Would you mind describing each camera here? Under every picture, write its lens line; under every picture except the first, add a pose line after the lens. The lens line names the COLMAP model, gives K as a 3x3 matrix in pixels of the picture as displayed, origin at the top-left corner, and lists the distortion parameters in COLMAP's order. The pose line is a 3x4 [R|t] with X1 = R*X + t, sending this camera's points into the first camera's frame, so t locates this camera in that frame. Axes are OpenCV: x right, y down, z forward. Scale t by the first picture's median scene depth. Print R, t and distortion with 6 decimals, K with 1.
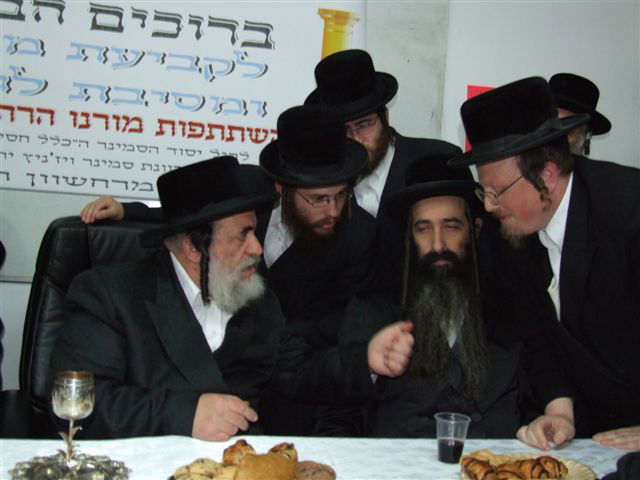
lens RADIAL K [[709.6, 0, 320.0], [0, 709.6, 240.0], [0, 0, 1]] dist [-0.163809, 0.238447]
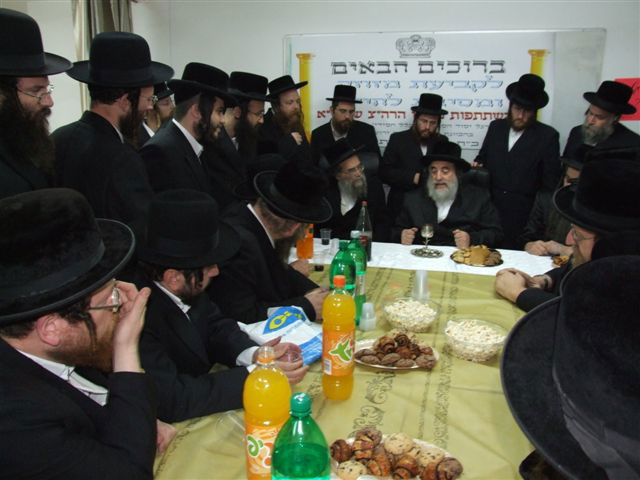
lens RADIAL K [[513.8, 0, 320.0], [0, 513.8, 240.0], [0, 0, 1]] dist [-0.154402, 0.130254]
pose [[0.889574, 0.040513, -0.454992, 0.138797], [0.055822, 0.978952, 0.196307, -0.112321], [0.453368, -0.200028, 0.868589, -0.635364]]
